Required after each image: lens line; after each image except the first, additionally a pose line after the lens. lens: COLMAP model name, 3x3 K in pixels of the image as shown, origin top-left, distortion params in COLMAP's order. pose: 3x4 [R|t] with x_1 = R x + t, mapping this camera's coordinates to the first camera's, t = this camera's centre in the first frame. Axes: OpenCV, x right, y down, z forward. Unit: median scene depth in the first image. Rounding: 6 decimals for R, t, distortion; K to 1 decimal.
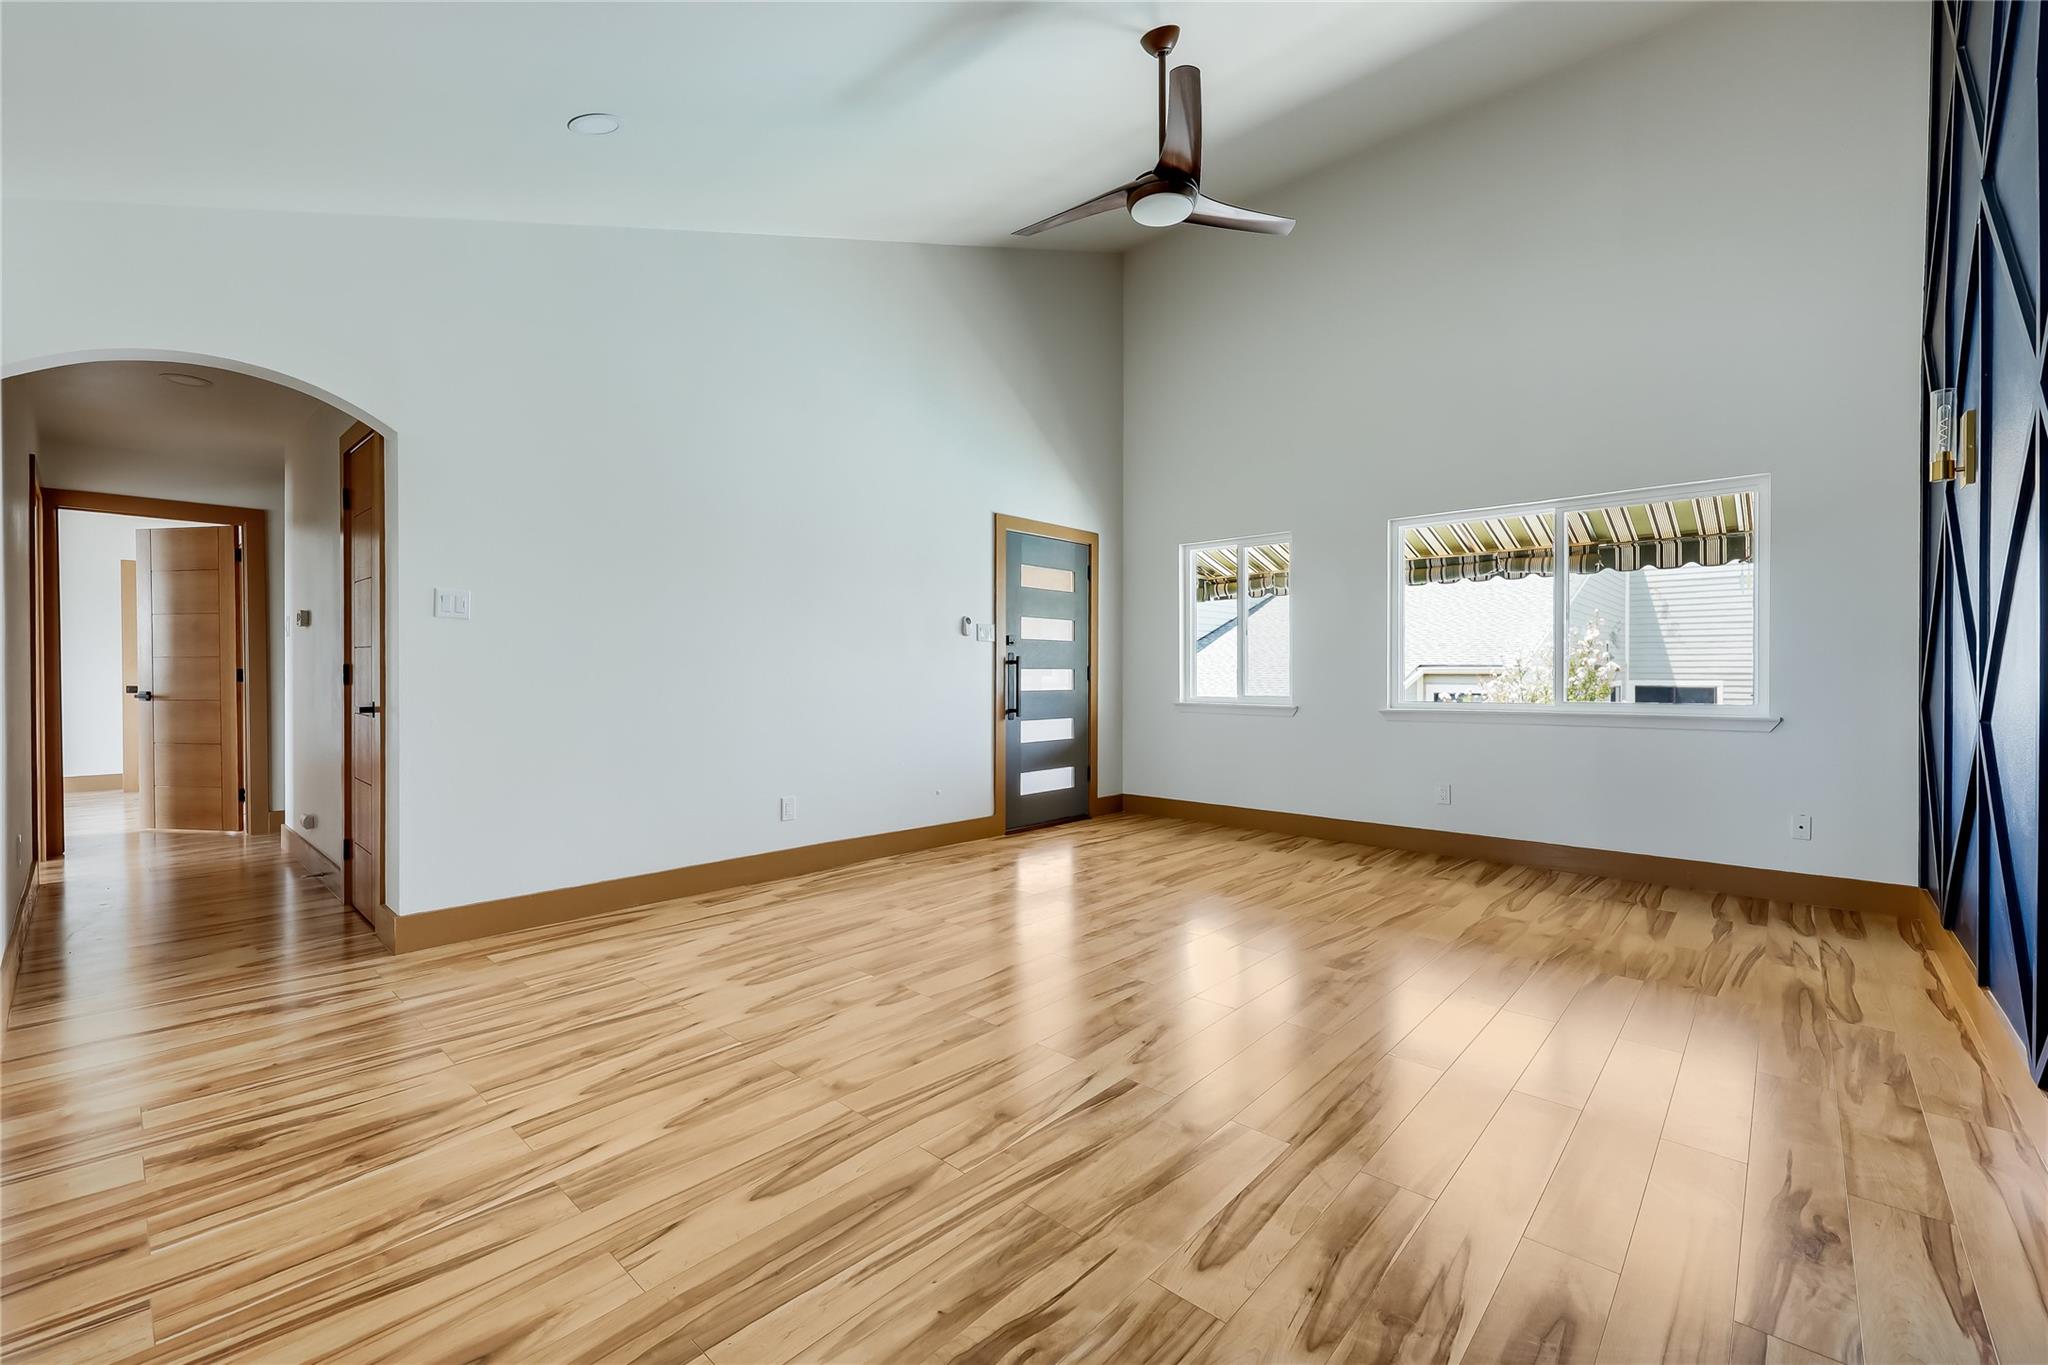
lens RADIAL K [[844.9, 0, 1024.0], [0, 844.9, 682.5], [0, 0, 1]] dist [0.001866, 0.000442]
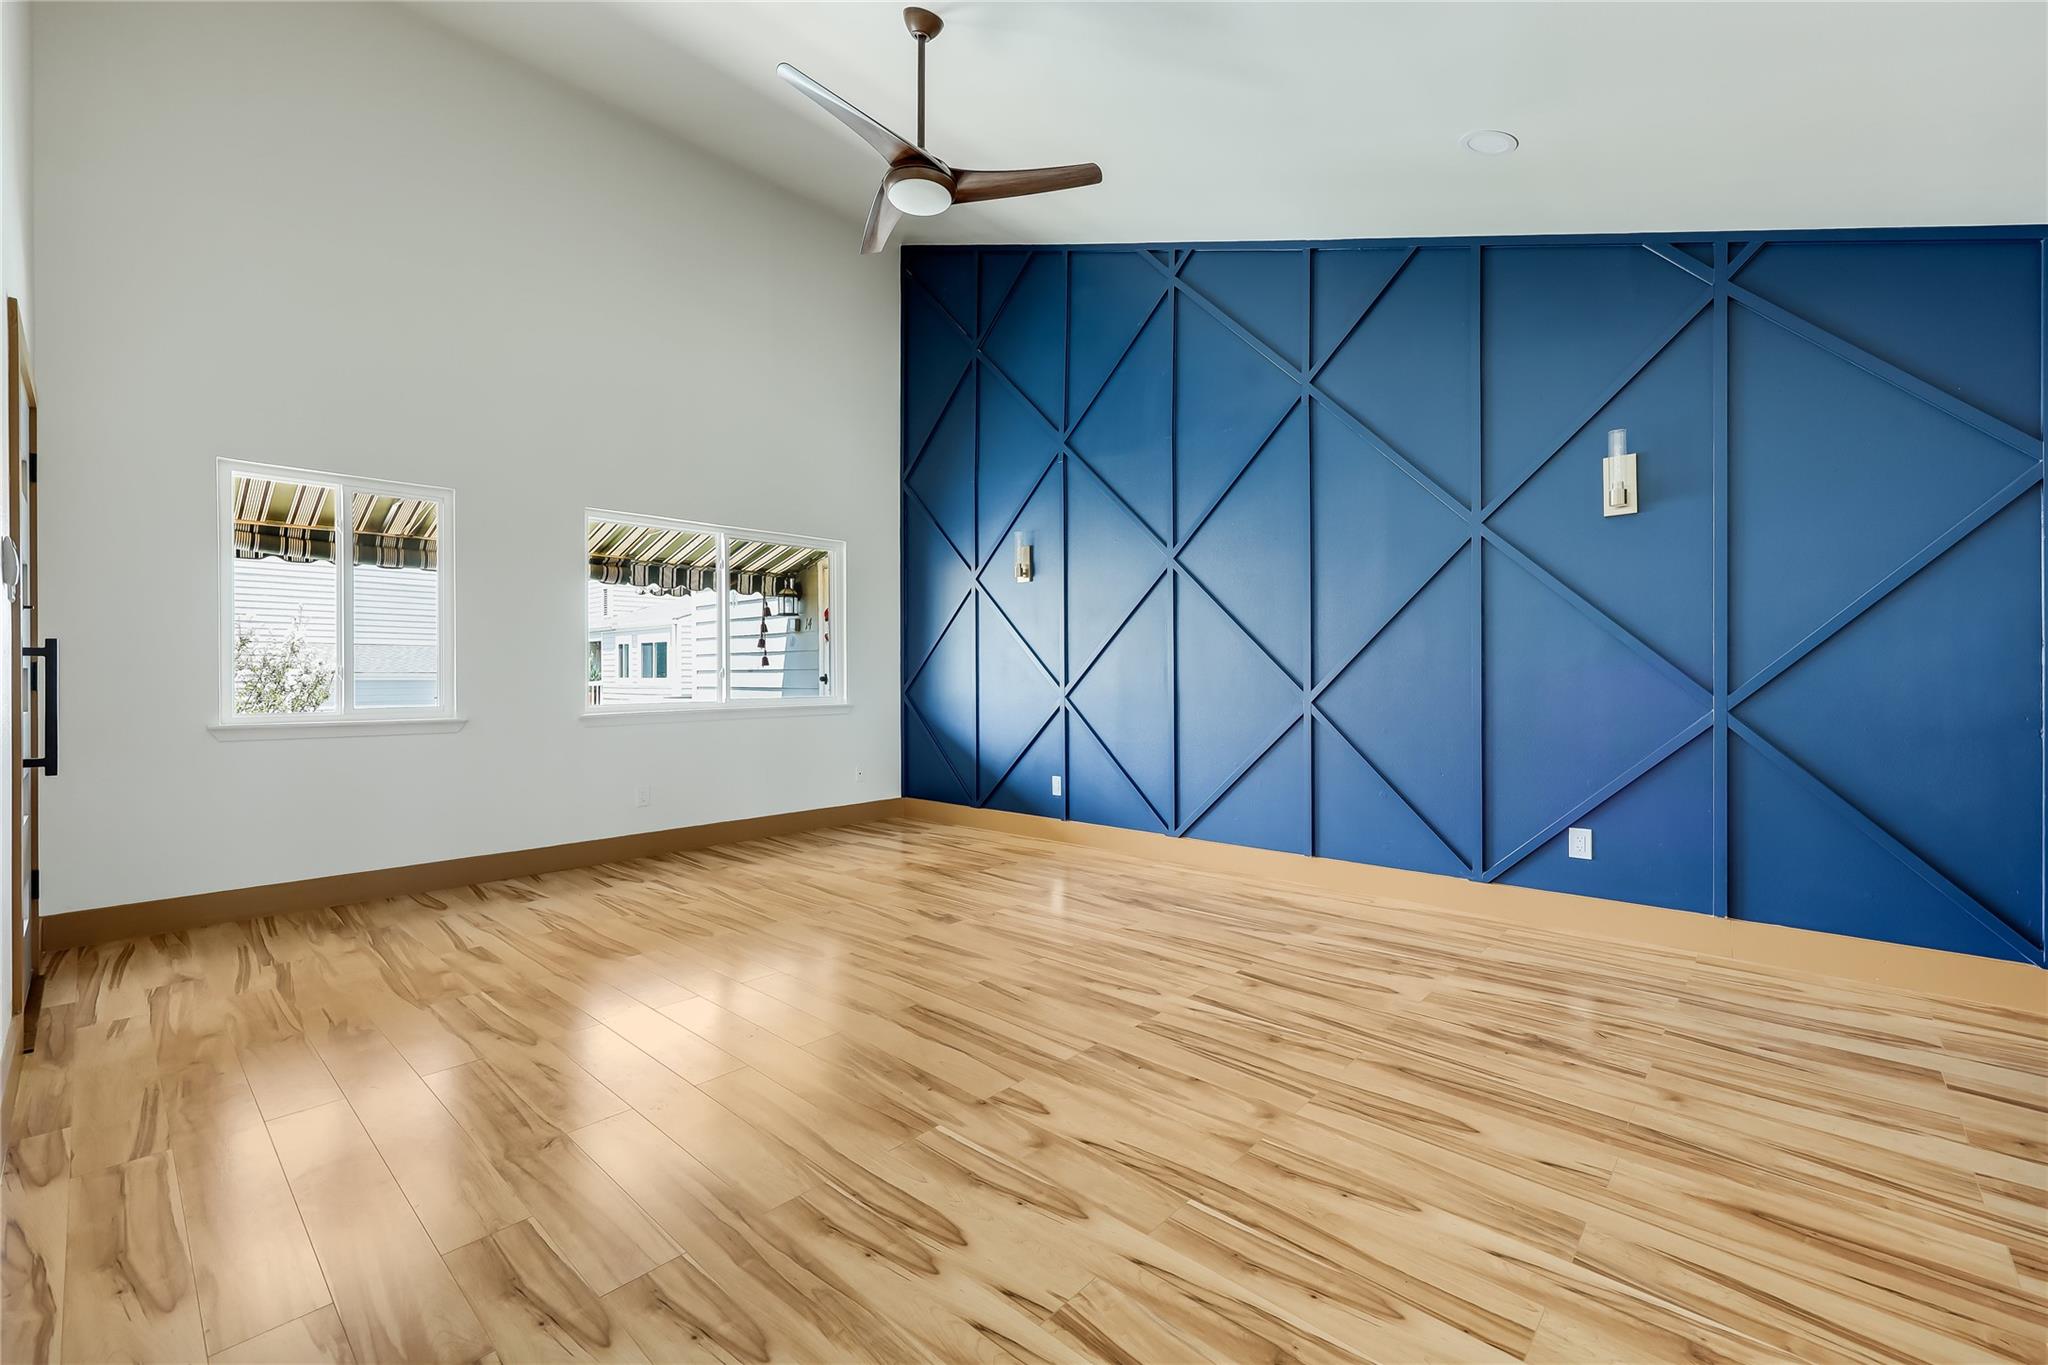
lens RADIAL K [[844.9, 0, 1024.0], [0, 844.9, 682.5], [0, 0, 1]] dist [0.001866, 0.000442]
pose [[0.005699, -0.011225, 0.999921, -1.064814], [0.012953, 0.999854, 0.011150, -0.013377], [-0.999900, 0.012888, 0.005844, 1.163045]]
